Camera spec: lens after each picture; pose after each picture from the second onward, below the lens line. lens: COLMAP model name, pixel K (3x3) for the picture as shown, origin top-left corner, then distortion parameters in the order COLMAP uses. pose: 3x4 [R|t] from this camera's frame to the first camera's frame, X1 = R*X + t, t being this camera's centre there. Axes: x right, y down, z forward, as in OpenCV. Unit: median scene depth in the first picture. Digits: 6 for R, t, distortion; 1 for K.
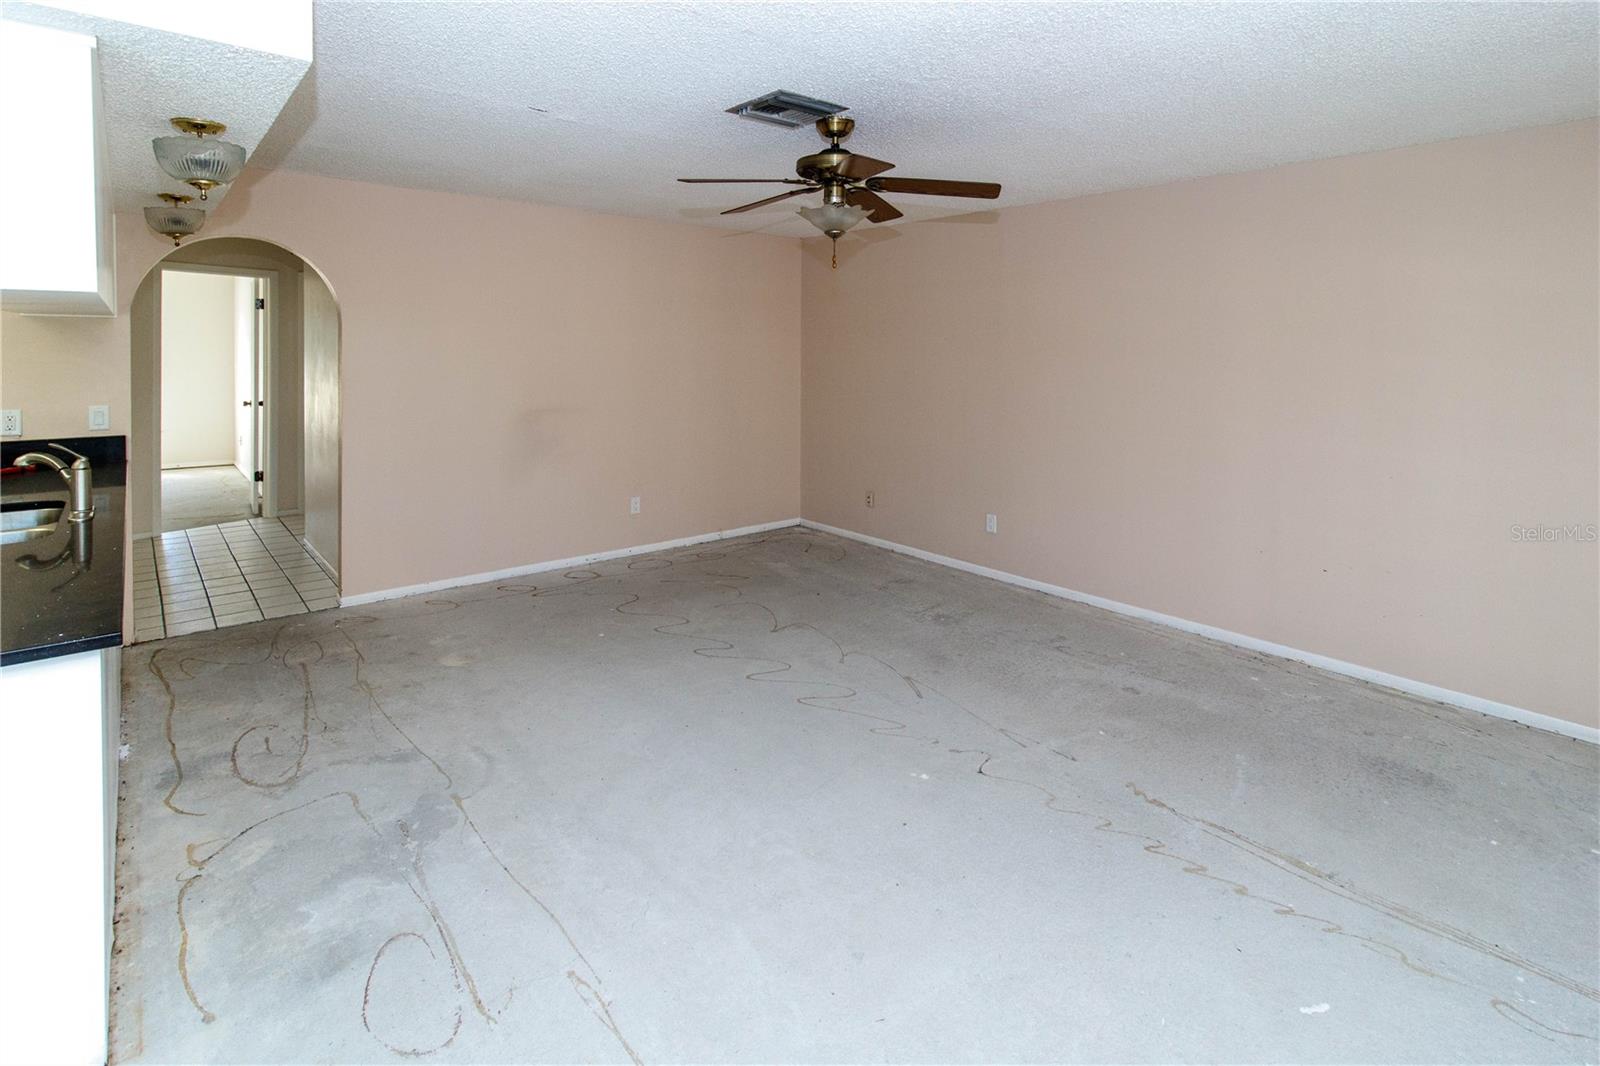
lens RADIAL K [[784.8, 0, 798.4], [0, 784.8, 357.3], [0, 0, 1]] dist [-0.000144, -0.000163]
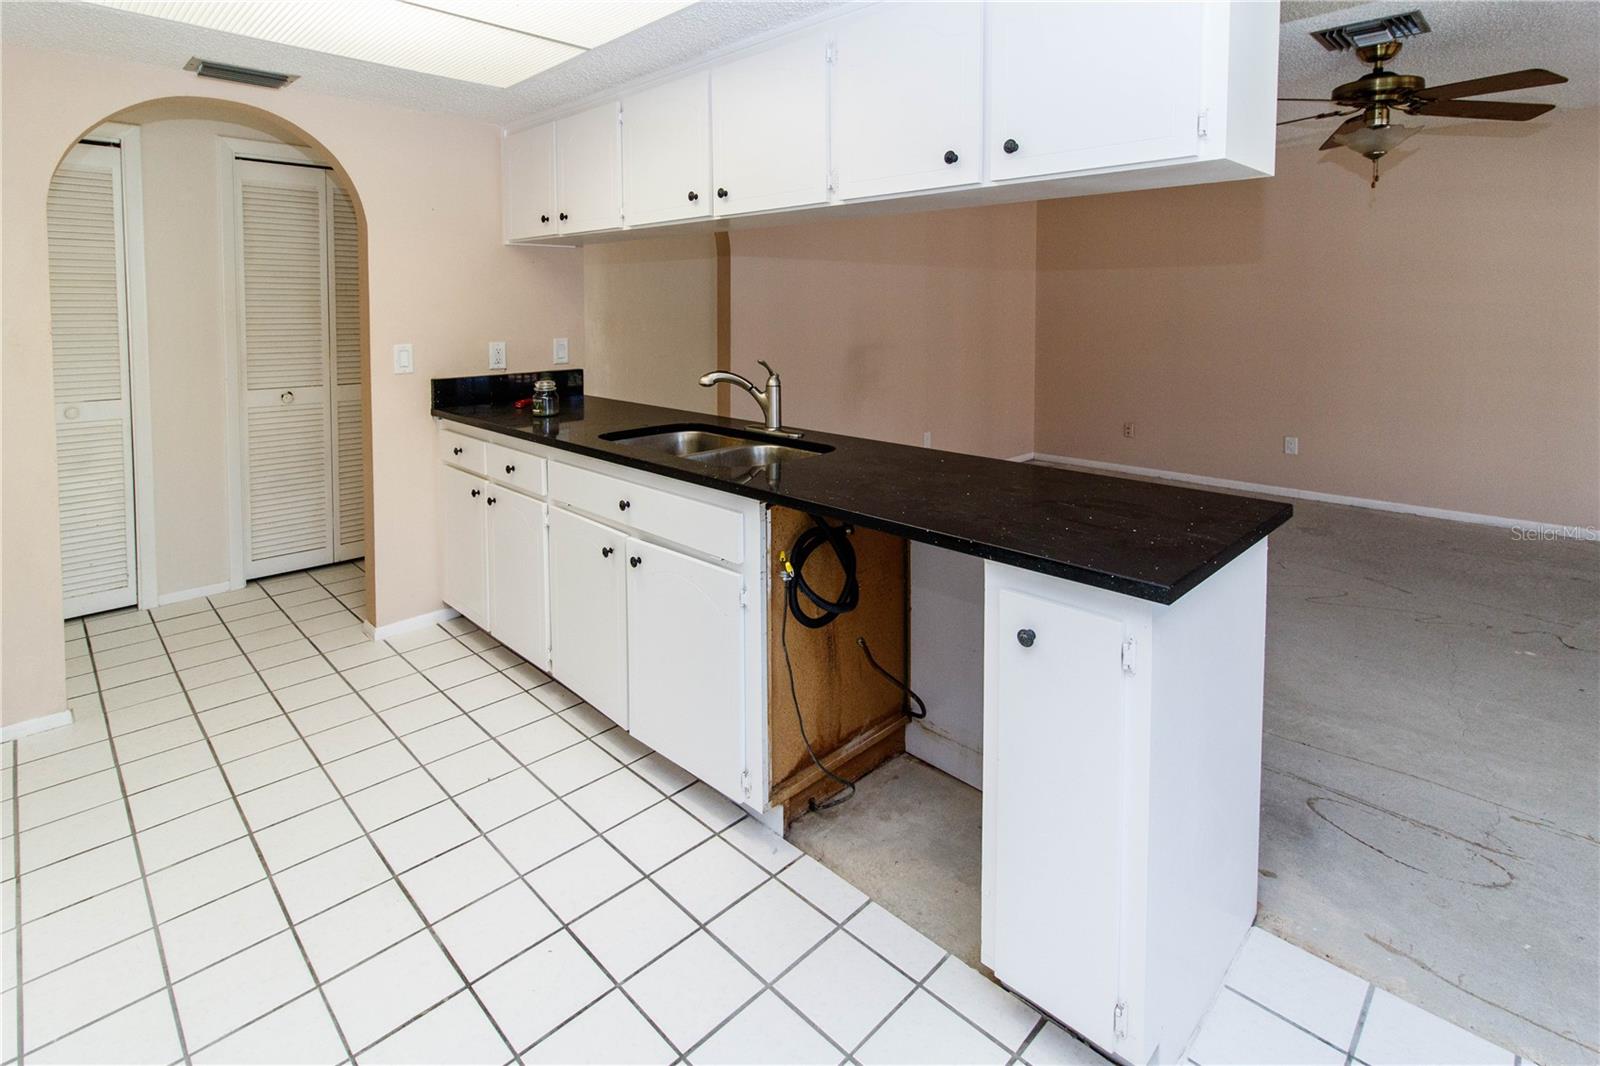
lens RADIAL K [[784.8, 0, 798.4], [0, 784.8, 357.3], [0, 0, 1]] dist [-0.000144, -0.000163]
pose [[0.995968, -0.017575, 0.087969, -0.809501], [0.012879, 0.998476, 0.053666, 0.043787], [-0.088778, -0.052317, 0.994677, 0.021412]]
